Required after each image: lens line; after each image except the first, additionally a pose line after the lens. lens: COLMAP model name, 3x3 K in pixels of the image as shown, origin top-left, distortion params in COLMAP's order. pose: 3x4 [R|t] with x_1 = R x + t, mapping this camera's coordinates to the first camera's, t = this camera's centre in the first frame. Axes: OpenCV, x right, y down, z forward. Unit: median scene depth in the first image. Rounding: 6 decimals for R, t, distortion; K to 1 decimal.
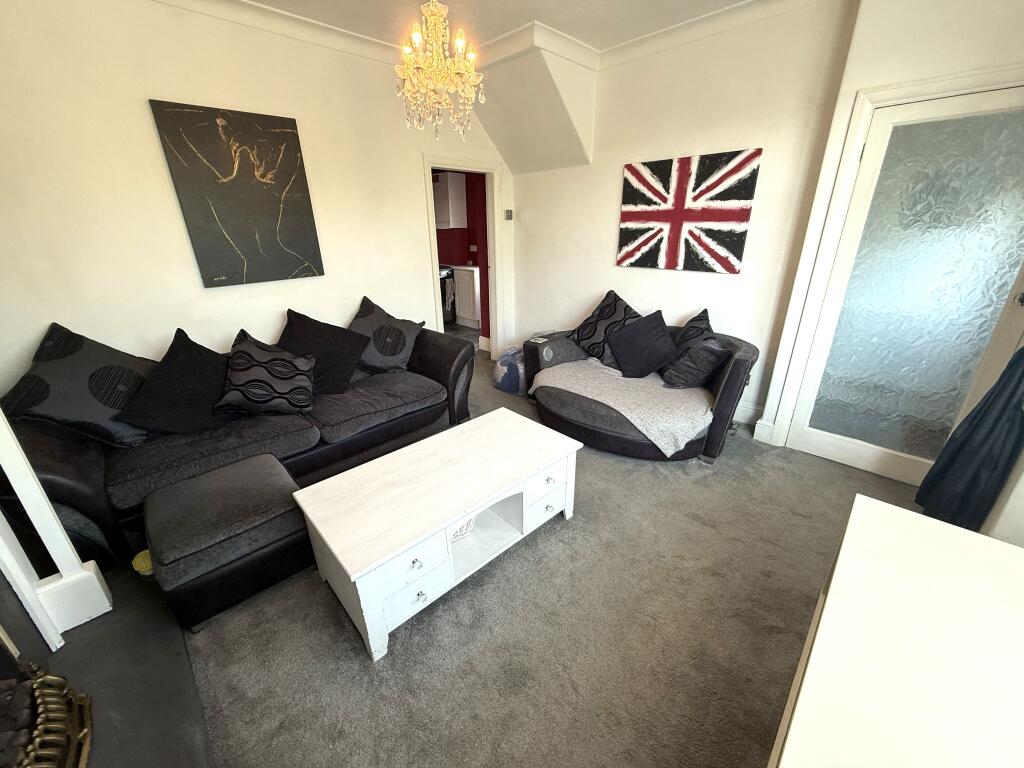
lens RADIAL K [[404.2, 0, 512.0], [0, 404.2, 384.0], [0, 0, 1]] dist [-0.002594, -0.000273]
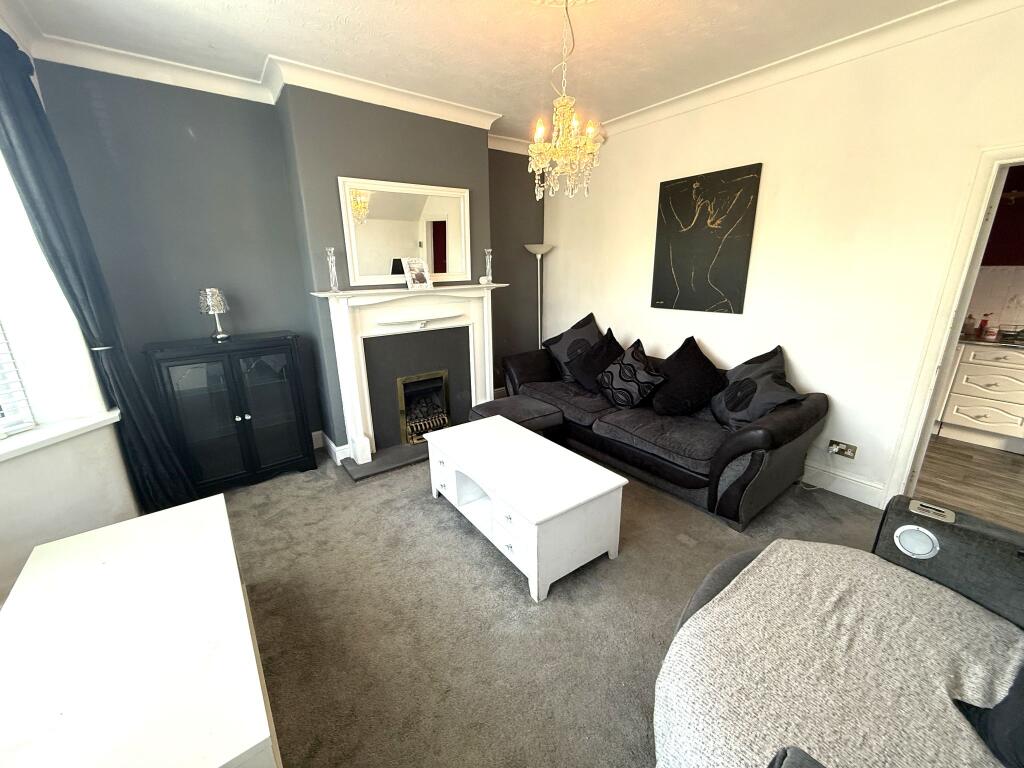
lens RADIAL K [[417.1, 0, 512.0], [0, 417.1, 384.0], [0, 0, 1]] dist [0.000865, -0.000010]
pose [[-0.146423, 0.290045, -0.945745, 0.747375], [-0.353831, 0.877443, 0.323879, -0.301801], [0.923777, 0.382057, -0.025852, 0.694192]]
